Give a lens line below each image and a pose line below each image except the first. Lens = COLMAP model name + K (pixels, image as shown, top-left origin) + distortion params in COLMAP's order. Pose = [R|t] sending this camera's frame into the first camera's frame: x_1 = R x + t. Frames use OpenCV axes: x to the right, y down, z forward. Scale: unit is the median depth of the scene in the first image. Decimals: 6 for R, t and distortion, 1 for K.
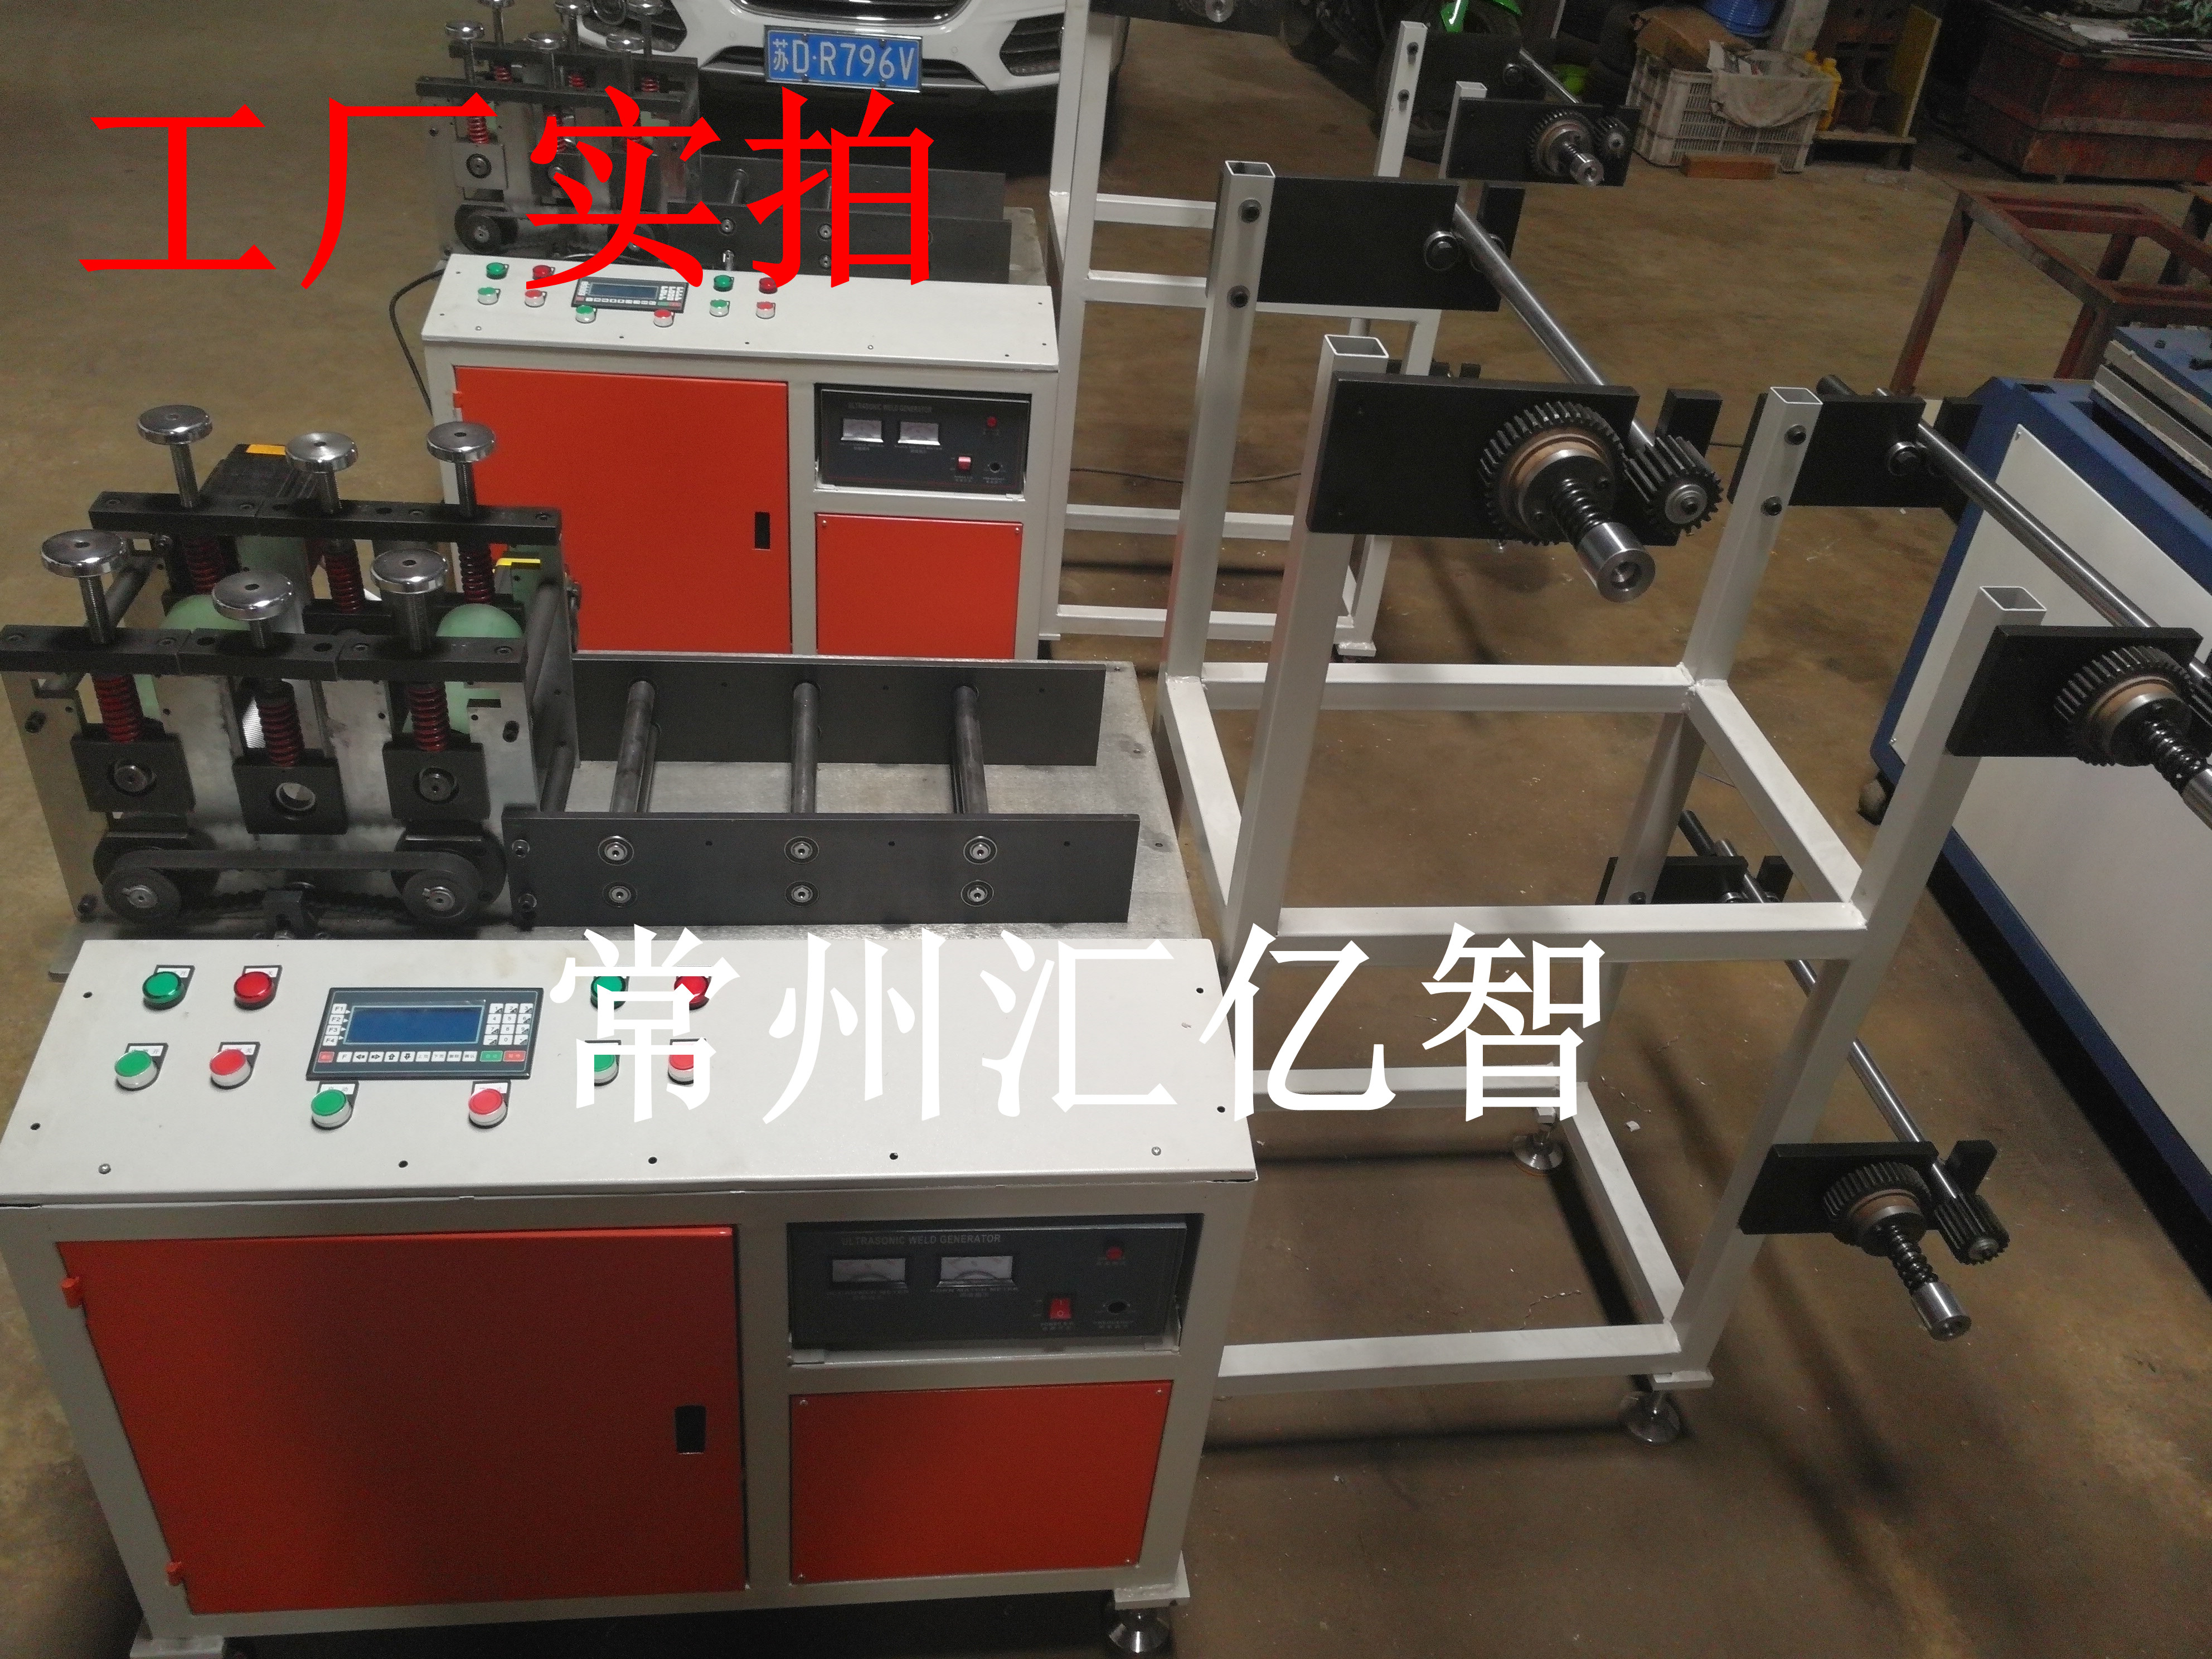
lens RADIAL K [[1822.3, 0, 1106.0], [0, 1822.3, 829.5], [0, 0, 1]] dist [0.034620, -0.024726]
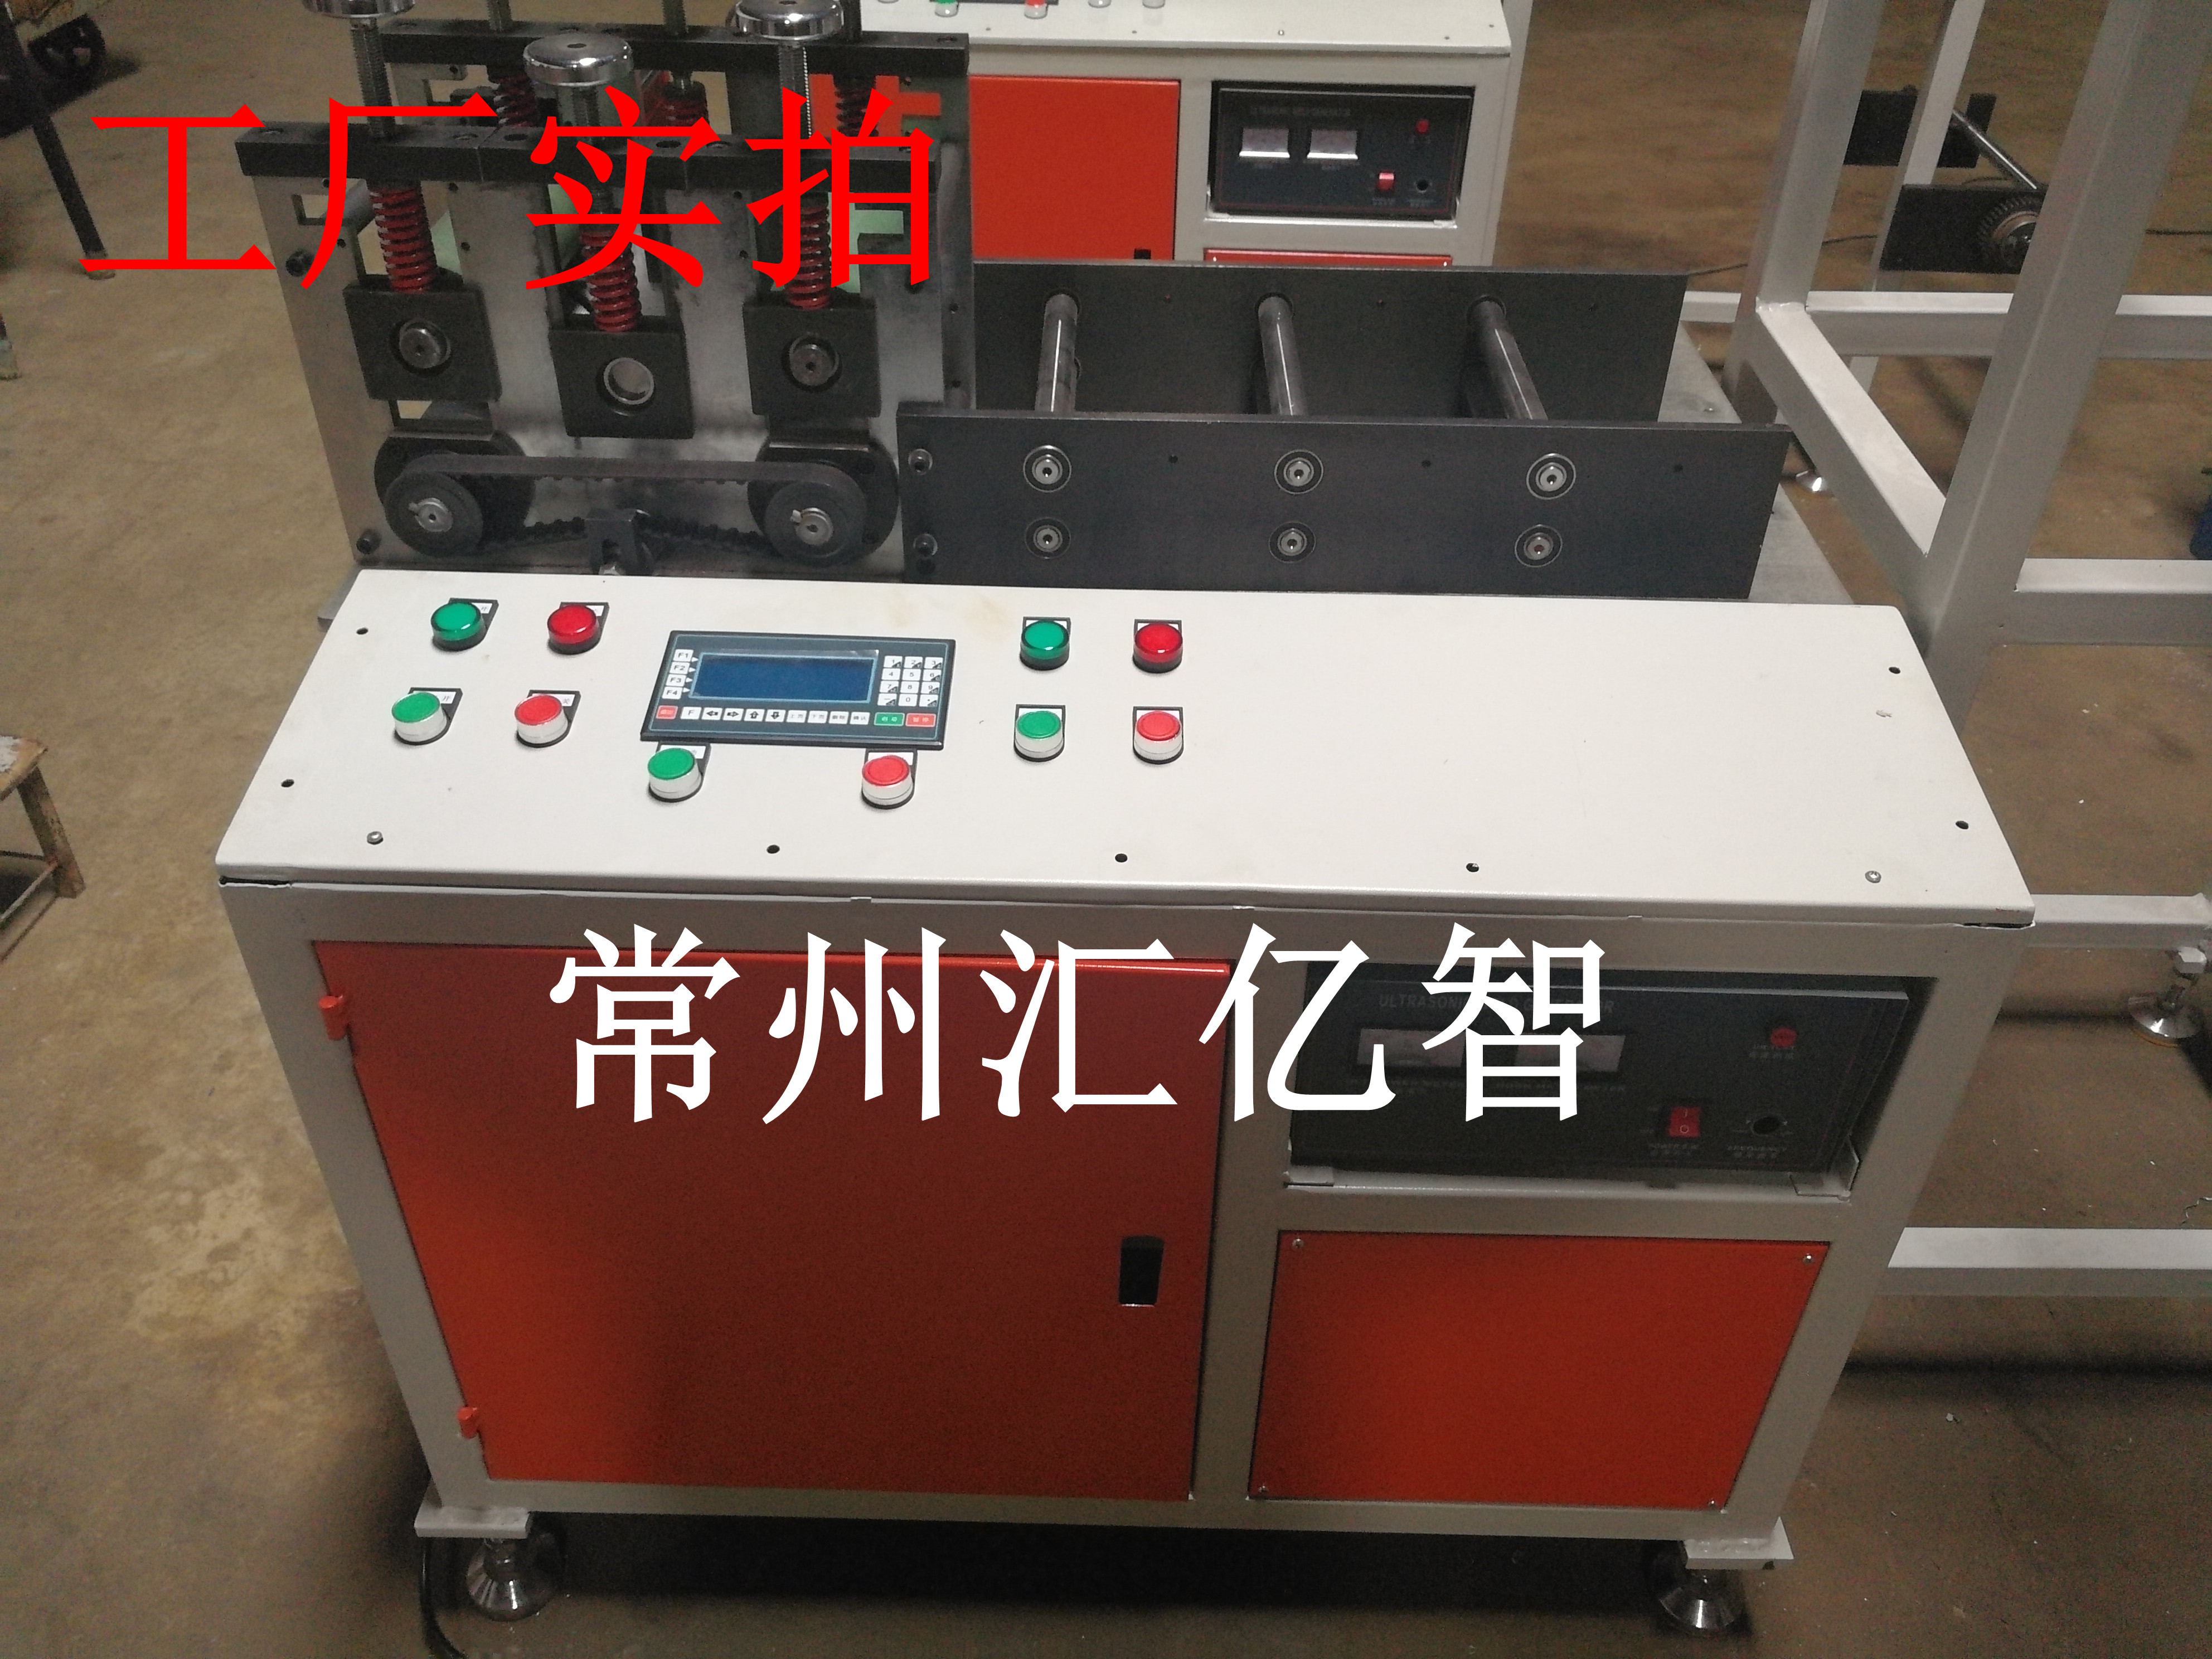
lens RADIAL K [[1775.7, 0, 1106.0], [0, 1775.7, 829.5], [0, 0, 1]] dist [0.008047, 0.009253]
pose [[0.989914, 0.016709, -0.140679, -0.147634], [-0.015346, 0.999824, 0.010769, 0.149992], [0.140834, -0.008501, 0.989997, 0.315571]]
